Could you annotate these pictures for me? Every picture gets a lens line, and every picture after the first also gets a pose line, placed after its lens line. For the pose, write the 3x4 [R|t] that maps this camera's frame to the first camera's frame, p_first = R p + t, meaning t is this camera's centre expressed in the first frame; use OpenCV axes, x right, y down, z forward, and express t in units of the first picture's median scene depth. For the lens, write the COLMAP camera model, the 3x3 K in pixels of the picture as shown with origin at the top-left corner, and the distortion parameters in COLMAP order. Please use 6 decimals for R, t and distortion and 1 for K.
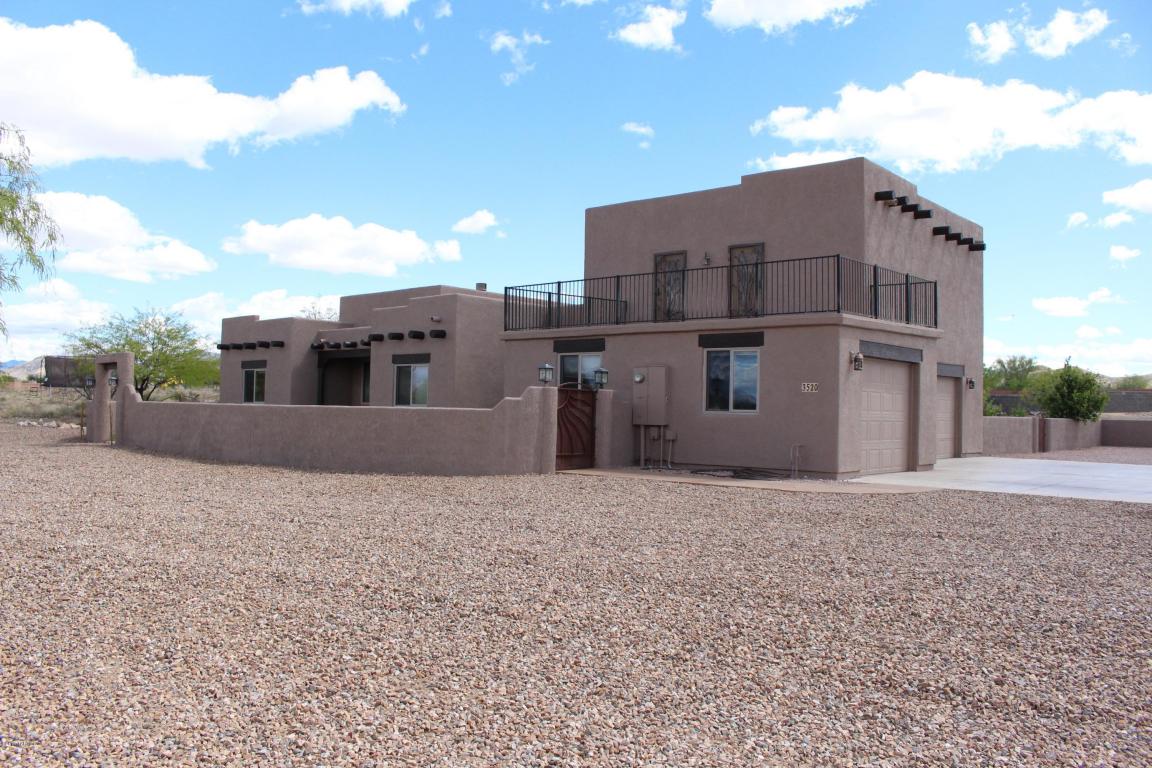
lens RADIAL K [[952.9, 0, 572.1], [0, 952.9, 380.3], [0, 0, 1]] dist [-0.157969, 0.116999]
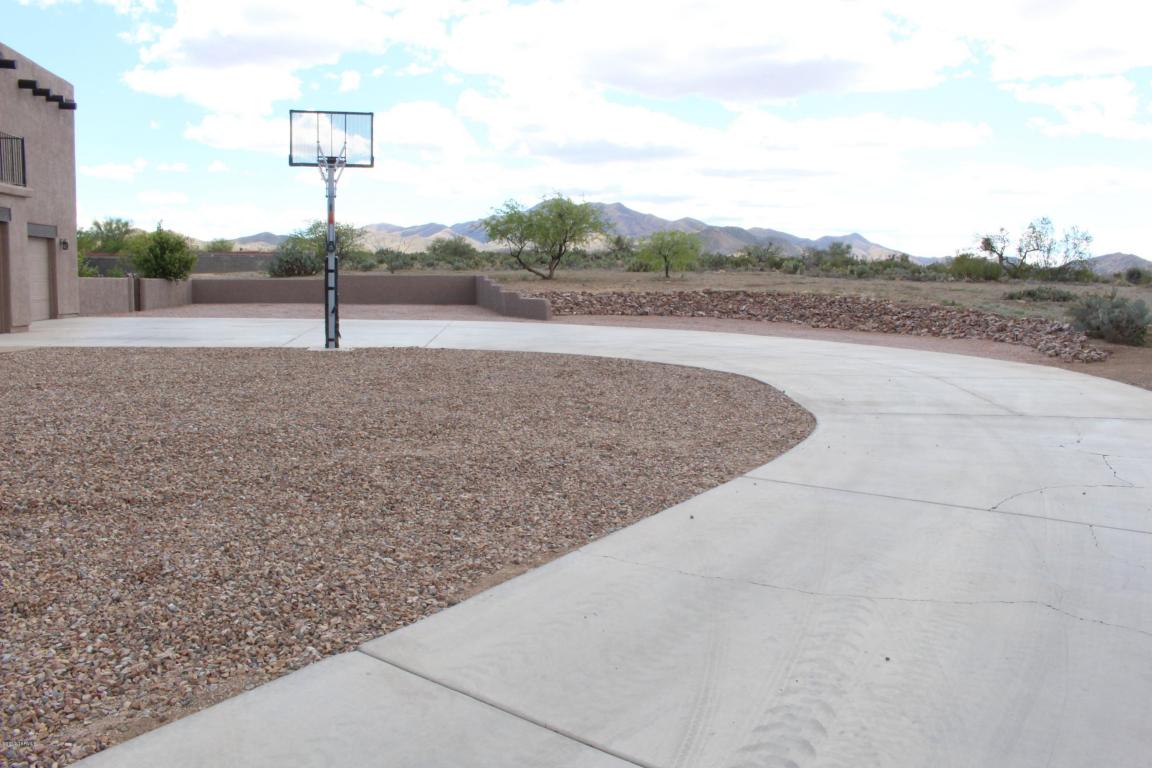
lens RADIAL K [[952.9, 0, 580.6], [0, 952.9, 384.9], [0, 0, 1]] dist [-0.157969, 0.116999]
pose [[0.611629, -0.096328, 0.785258, -0.019570], [-0.023969, 0.989848, 0.140095, 0.002137], [-0.790781, -0.104508, 0.603111, -0.052024]]
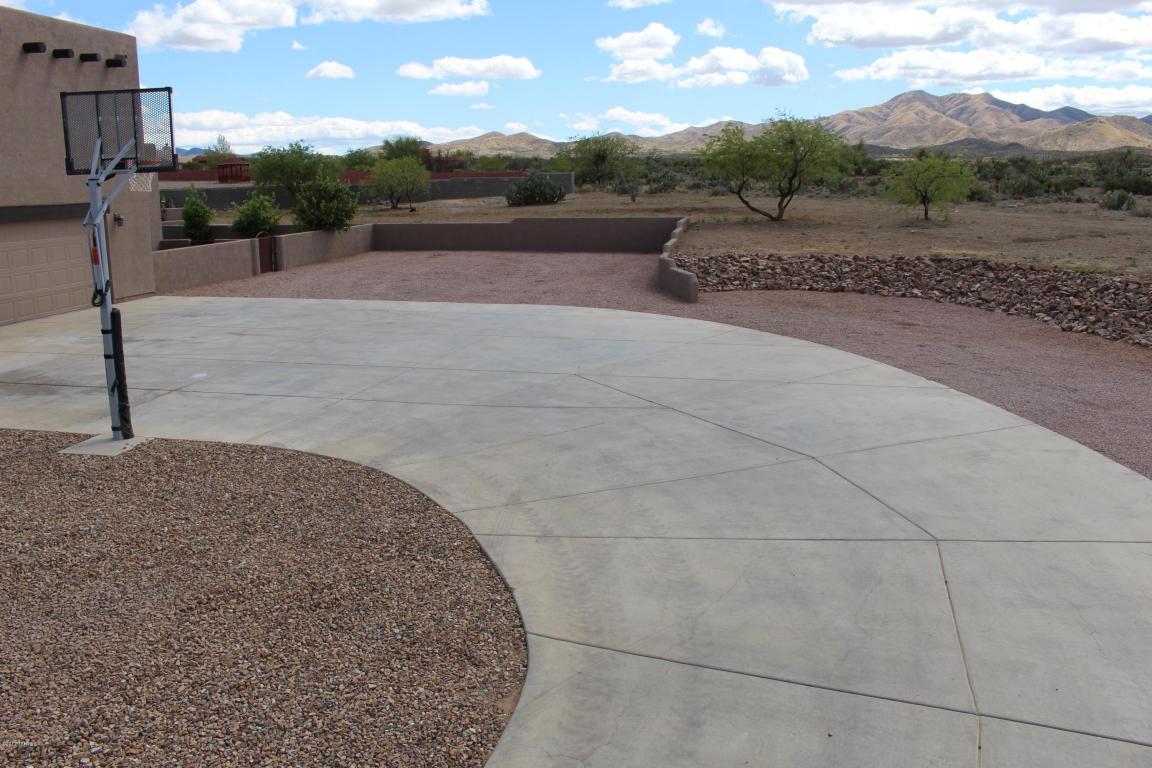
lens RADIAL K [[952.9, 0, 573.0], [0, 952.9, 379.4], [0, 0, 1]] dist [-0.157969, 0.116999]
pose [[0.857493, -0.132645, 0.497102, 0.310646], [0.009470, 0.970100, 0.242522, -0.053891], [-0.514408, -0.203254, 0.833110, -0.006511]]
